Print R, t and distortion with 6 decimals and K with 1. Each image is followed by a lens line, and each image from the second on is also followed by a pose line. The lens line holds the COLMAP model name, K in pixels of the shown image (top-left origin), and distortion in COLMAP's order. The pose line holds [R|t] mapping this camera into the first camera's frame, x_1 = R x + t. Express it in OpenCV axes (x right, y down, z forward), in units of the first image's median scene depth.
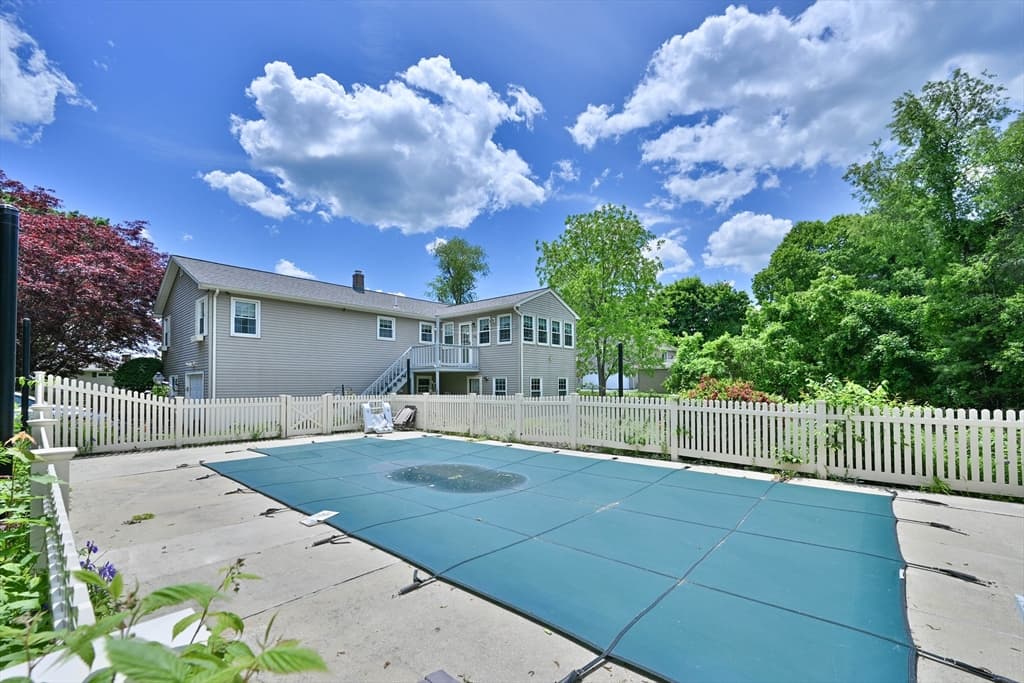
lens RADIAL K [[414.8, 0, 523.0], [0, 414.8, 378.4], [0, 0, 1]] dist [0.000083, 0.000032]
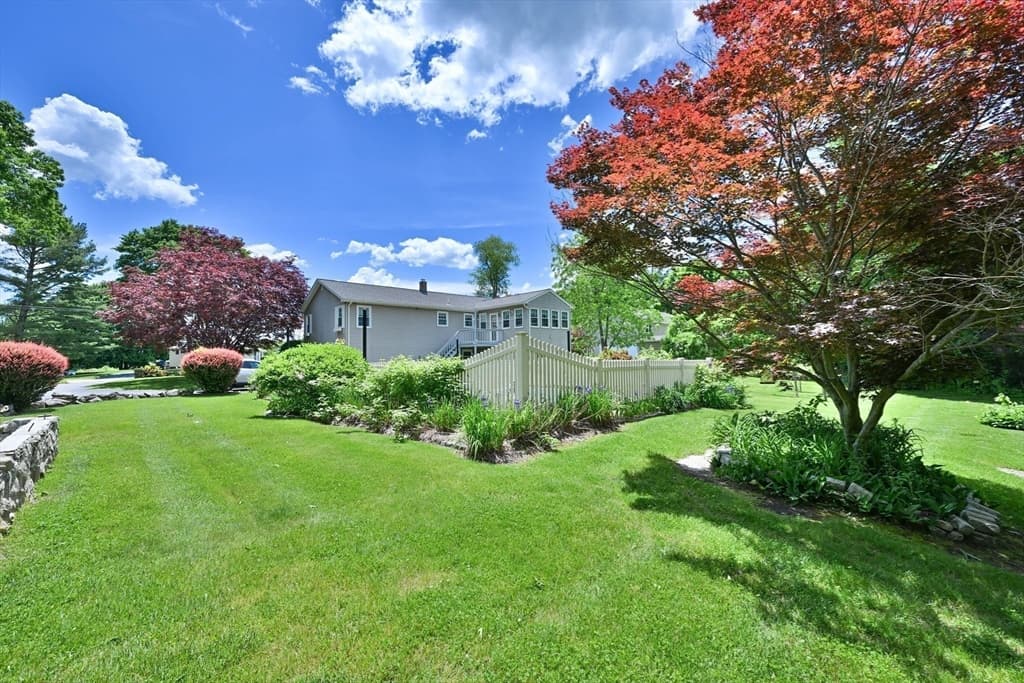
lens RADIAL K [[397.4, 0, 512.0], [0, 397.4, 341.5], [0, 0, 1]] dist [0.000102, 0.000223]
pose [[0.992229, -0.016129, -0.123373, 0.096000], [0.012947, 0.999564, -0.026546, 0.004430], [0.123747, 0.024743, 0.992005, -0.389069]]
